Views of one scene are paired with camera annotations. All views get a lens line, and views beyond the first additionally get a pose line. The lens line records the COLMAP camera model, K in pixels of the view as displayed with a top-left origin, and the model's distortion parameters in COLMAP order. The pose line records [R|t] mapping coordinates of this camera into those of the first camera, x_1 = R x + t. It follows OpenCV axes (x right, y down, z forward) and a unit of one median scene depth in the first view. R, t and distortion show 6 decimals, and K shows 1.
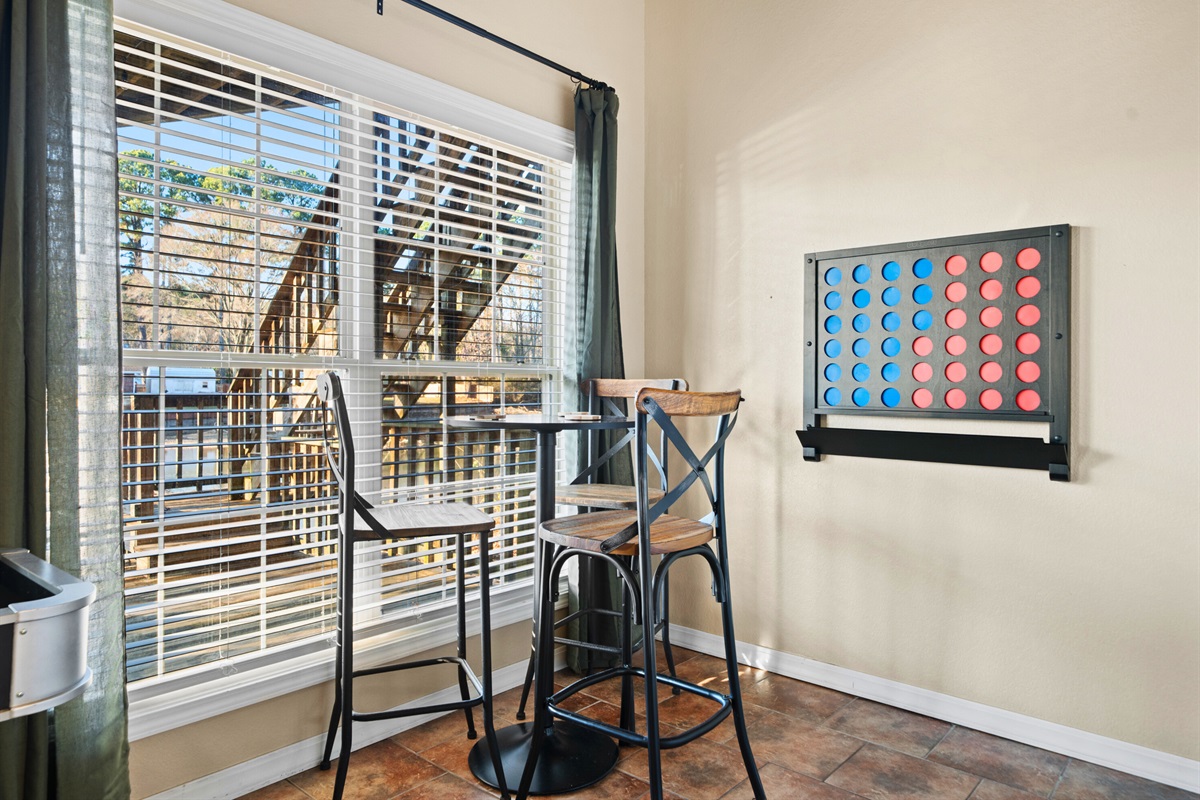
lens RADIAL K [[718.9, 0, 601.9], [0, 718.9, 389.5], [0, 0, 1]] dist [-0.008024, -0.001503]
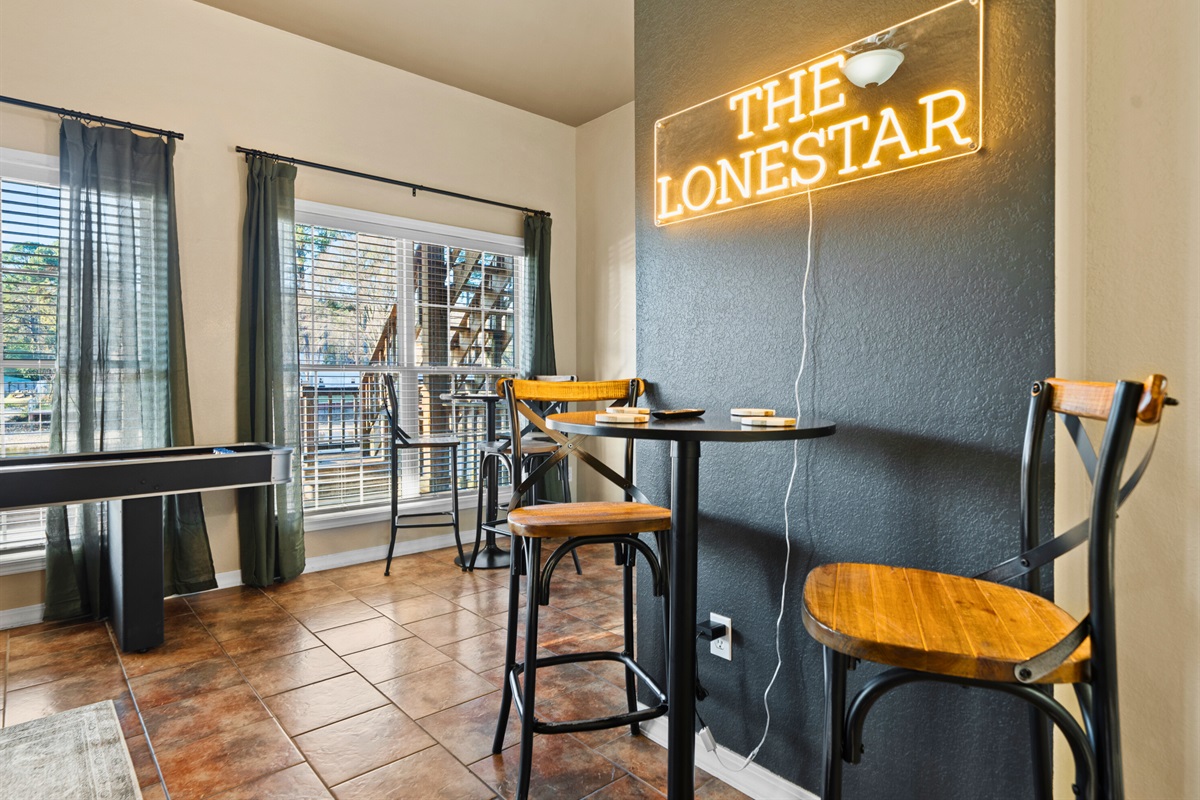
lens RADIAL K [[651.4, 0, 600.6], [0, 651.4, 398.2], [0, 0, 1]] dist [0.002340, 0.000331]
pose [[0.989532, -0.000374, -0.144315, 0.460775], [0.003440, 0.999774, 0.020996, 0.009905], [0.144275, -0.021273, 0.989309, -0.730662]]
